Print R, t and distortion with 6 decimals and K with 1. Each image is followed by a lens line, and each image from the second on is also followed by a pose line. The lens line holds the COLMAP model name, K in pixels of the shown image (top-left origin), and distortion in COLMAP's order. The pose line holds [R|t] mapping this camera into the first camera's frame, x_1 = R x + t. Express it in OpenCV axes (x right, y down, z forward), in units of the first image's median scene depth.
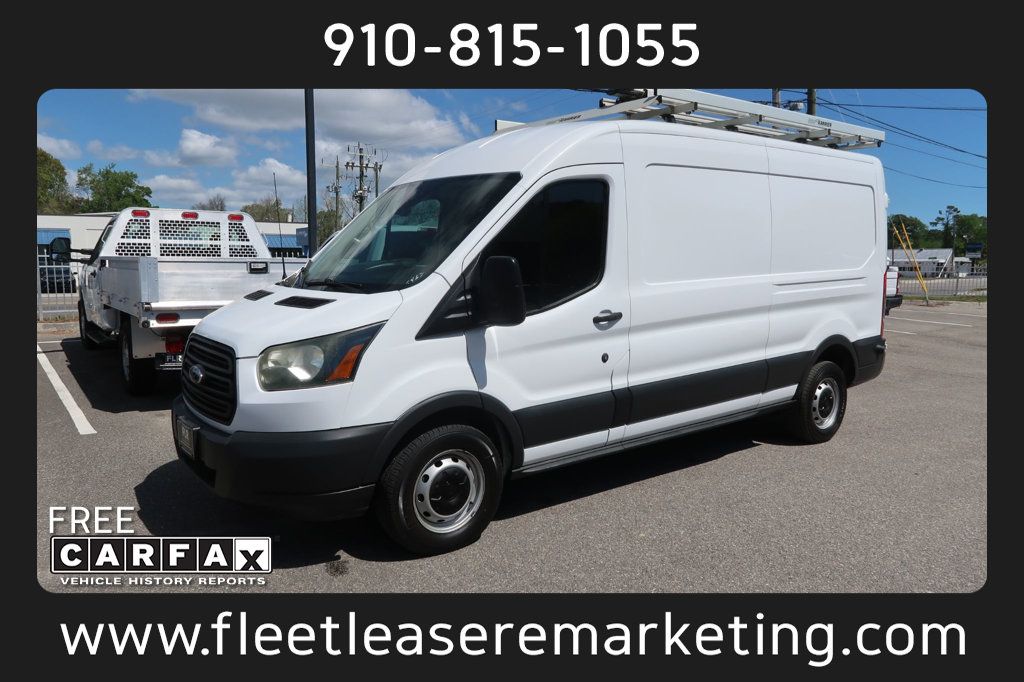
lens RADIAL K [[704.2, 0, 503.2], [0, 704.2, 342.8], [0, 0, 1]] dist [-0.032211, 0.005639]
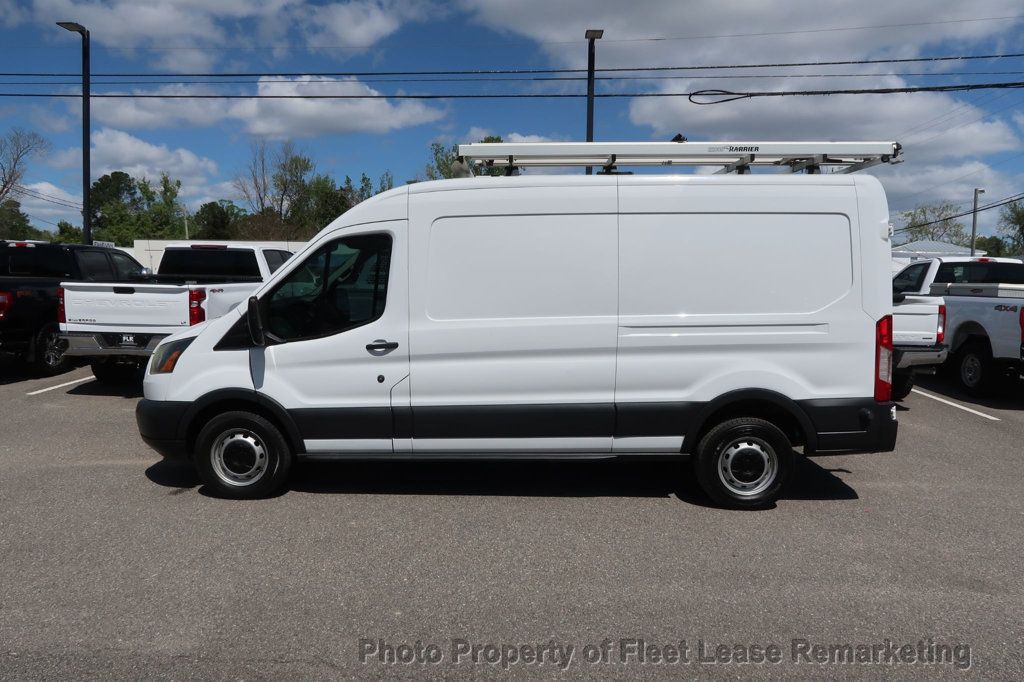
lens RADIAL K [[704.2, 0, 510.8], [0, 704.2, 341.5], [0, 0, 1]] dist [-0.032211, 0.005639]
pose [[0.781844, 0.059347, -0.620643, 0.541912], [-0.080685, 0.996720, -0.006333, -0.026991], [0.618231, 0.055028, 0.784067, 0.088586]]
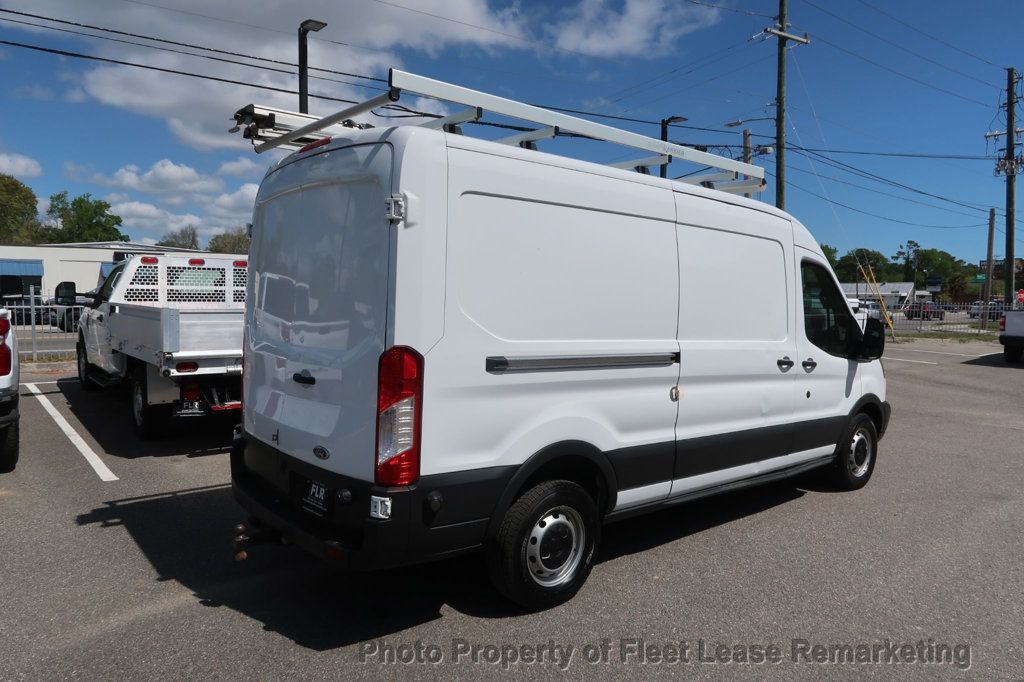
lens RADIAL K [[704.2, 0, 505.0], [0, 704.2, 339.1], [0, 0, 1]] dist [-0.032211, 0.005639]
pose [[0.999130, 0.002360, 0.041648, -0.038072], [-0.000369, 0.998860, -0.047739, -0.020130], [-0.041713, 0.047682, 0.997991, -0.043501]]
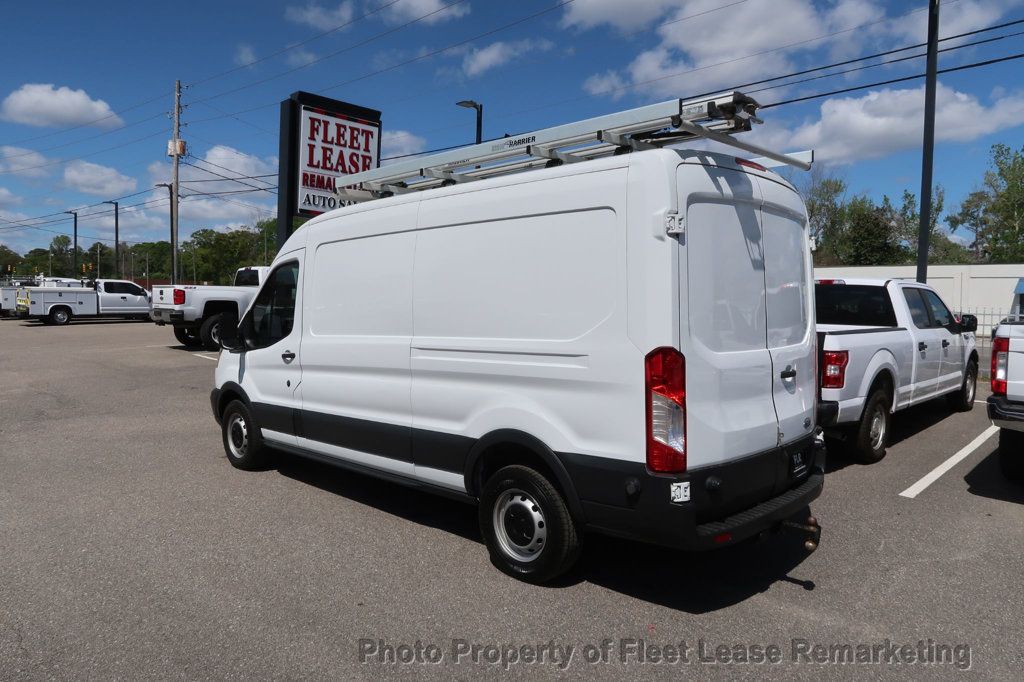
lens RADIAL K [[704.2, 0, 513.4], [0, 704.2, 338.9], [0, 0, 1]] dist [-0.032211, 0.005639]
pose [[0.155443, 0.051432, -0.986505, 0.821235], [-0.126433, 0.991466, 0.031769, -0.087099], [0.979721, 0.119788, 0.160619, 0.608507]]
